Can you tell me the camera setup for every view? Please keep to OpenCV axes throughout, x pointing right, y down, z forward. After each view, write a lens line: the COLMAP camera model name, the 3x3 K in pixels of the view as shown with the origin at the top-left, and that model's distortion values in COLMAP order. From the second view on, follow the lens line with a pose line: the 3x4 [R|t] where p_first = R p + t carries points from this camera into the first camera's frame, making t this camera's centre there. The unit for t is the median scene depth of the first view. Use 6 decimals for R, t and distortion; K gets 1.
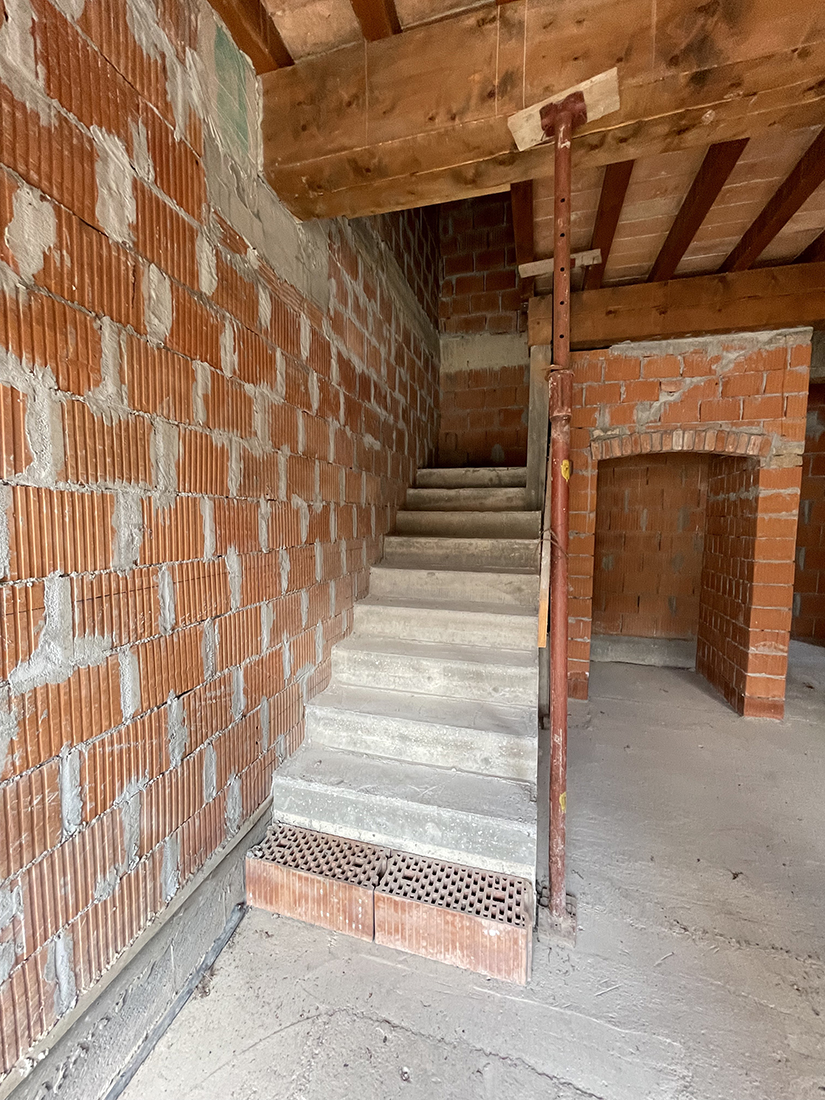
lens RADIAL K [[441.8, 0, 414.3], [0, 441.8, 548.4], [0, 0, 1]] dist [-0.004563, 0.000923]
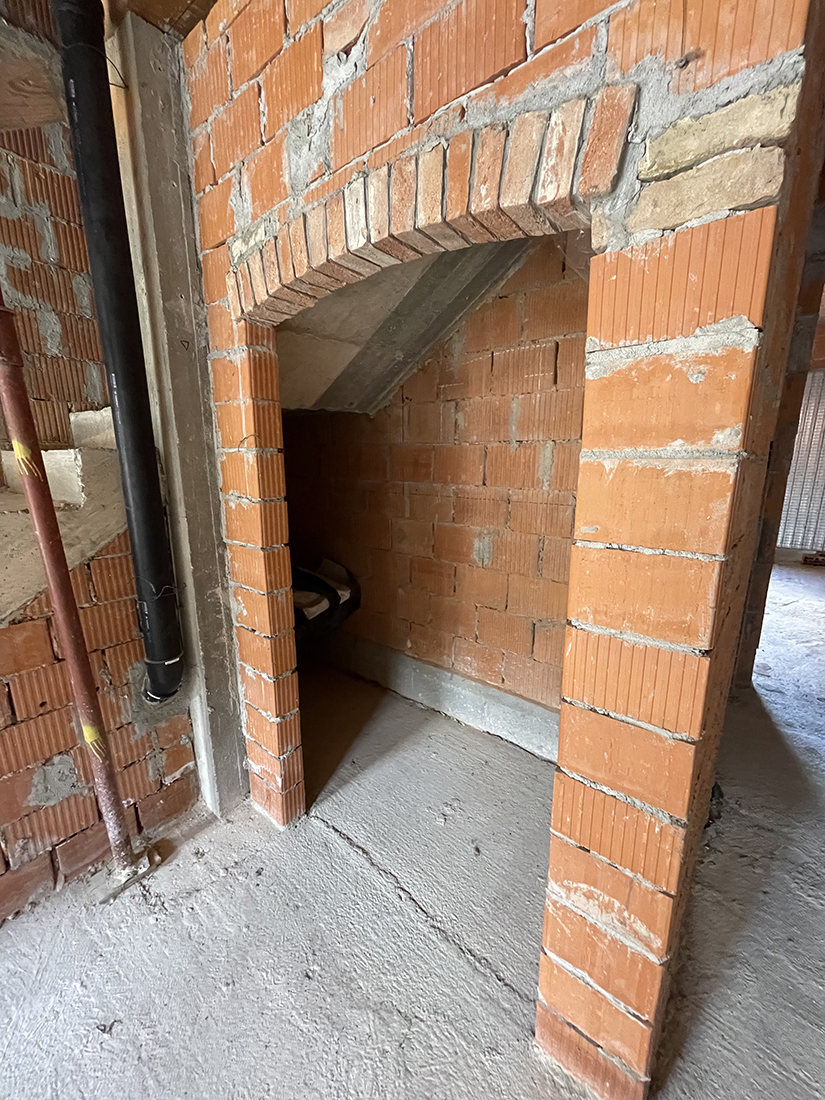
lens RADIAL K [[441.8, 0, 415.9], [0, 441.8, 546.9], [0, 0, 1]] dist [-0.004563, 0.000923]
pose [[0.917963, 0.076129, -0.389292, 1.231842], [-0.024131, 0.990310, 0.136763, -0.084783], [0.395932, -0.116149, 0.910905, 1.109972]]
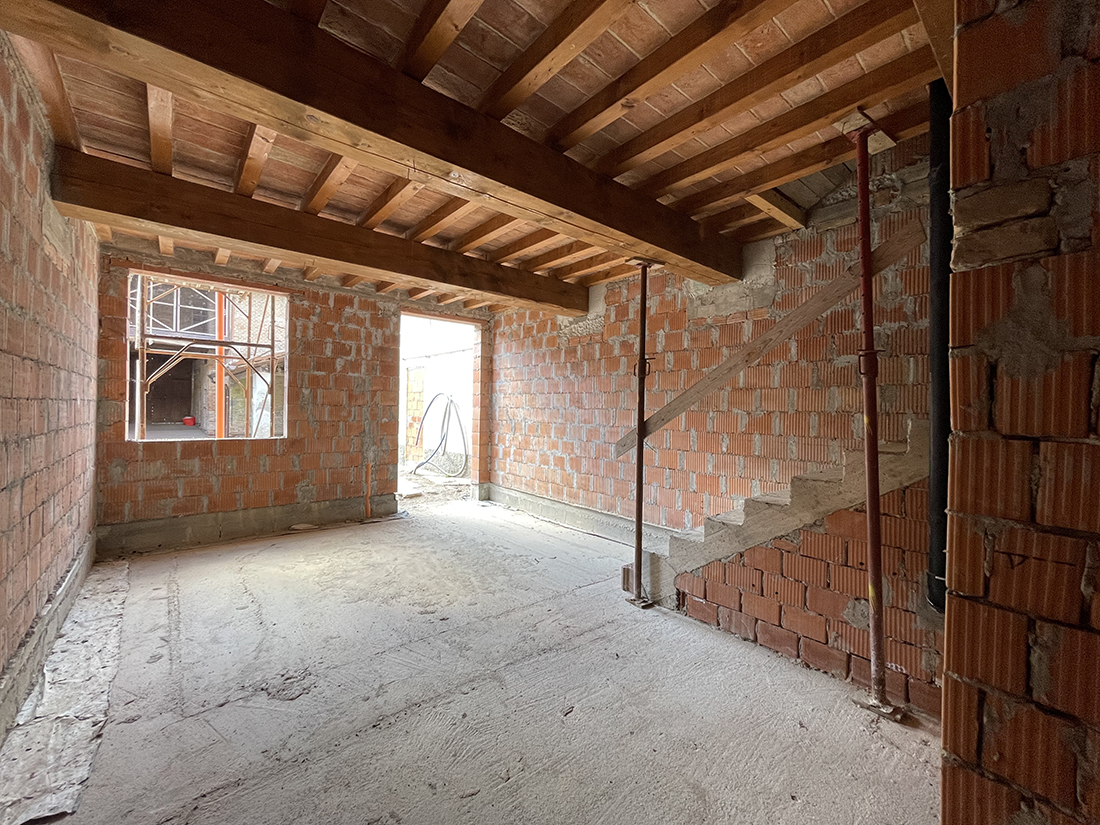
lens RADIAL K [[441.8, 0, 553.9], [0, 441.8, 406.9], [0, 0, 1]] dist [-0.004563, 0.000923]
pose [[-0.556943, -0.021471, -0.830273, 1.919625], [-0.084409, 0.995953, 0.030866, -0.117683], [0.826251, 0.087274, -0.556501, 1.431507]]
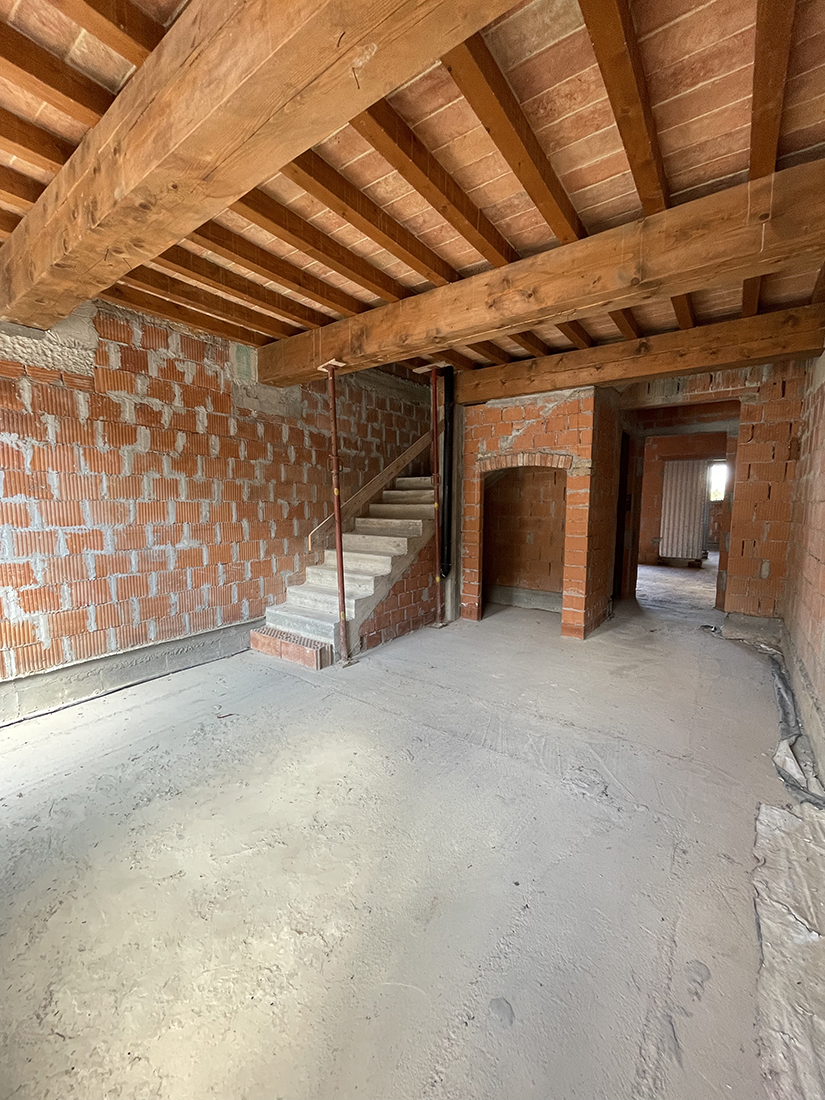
lens RADIAL K [[441.8, 0, 414.6], [0, 441.8, 547.2], [0, 0, 1]] dist [-0.004563, 0.000923]
pose [[0.936872, 0.031405, -0.348261, 1.277780], [-0.023048, 0.999339, 0.028113, 0.059652], [0.348913, -0.018311, 0.936976, -1.027638]]
